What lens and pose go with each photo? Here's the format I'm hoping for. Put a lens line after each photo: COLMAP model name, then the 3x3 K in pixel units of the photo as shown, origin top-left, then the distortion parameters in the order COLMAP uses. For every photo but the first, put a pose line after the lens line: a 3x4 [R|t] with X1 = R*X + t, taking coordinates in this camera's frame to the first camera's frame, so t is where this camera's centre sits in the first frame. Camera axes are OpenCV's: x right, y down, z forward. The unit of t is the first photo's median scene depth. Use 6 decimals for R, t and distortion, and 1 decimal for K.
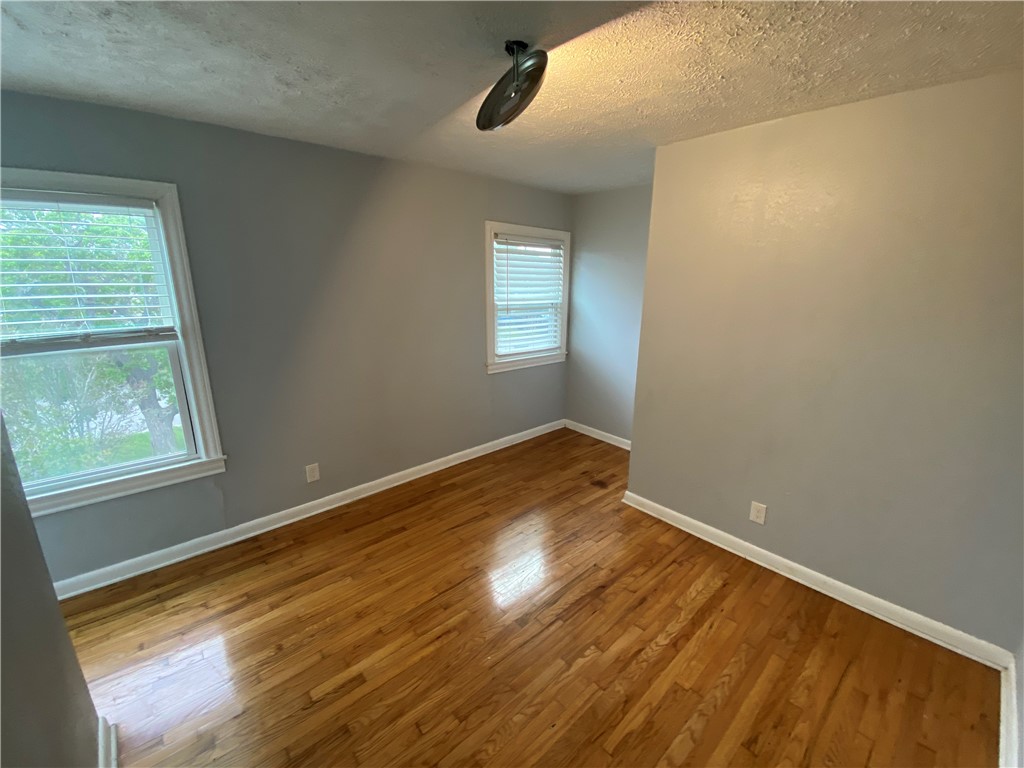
lens RADIAL K [[417.8, 0, 512.0], [0, 417.8, 384.0], [0, 0, 1]] dist [0.025947, -0.024083]
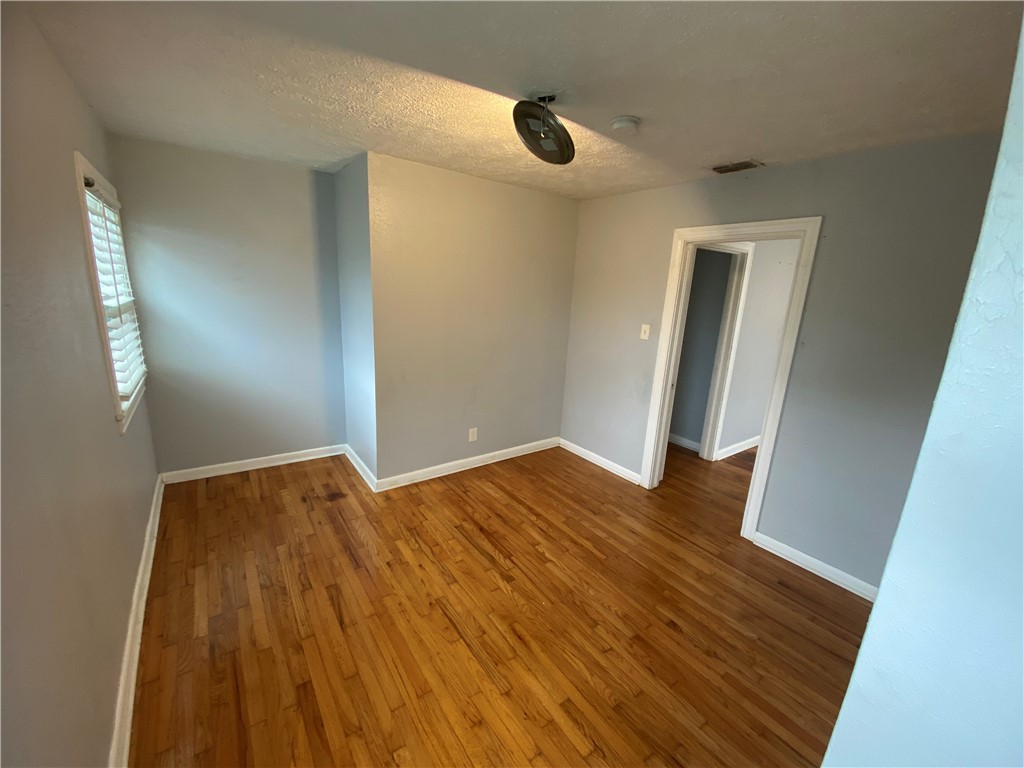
lens RADIAL K [[417.8, 0, 512.0], [0, 417.8, 384.0], [0, 0, 1]] dist [0.025947, -0.024083]
pose [[0.105130, -0.241754, 0.964626, -0.983059], [0.204071, 0.954602, 0.217002, -0.198084], [-0.973295, 0.174039, 0.149693, 0.746909]]
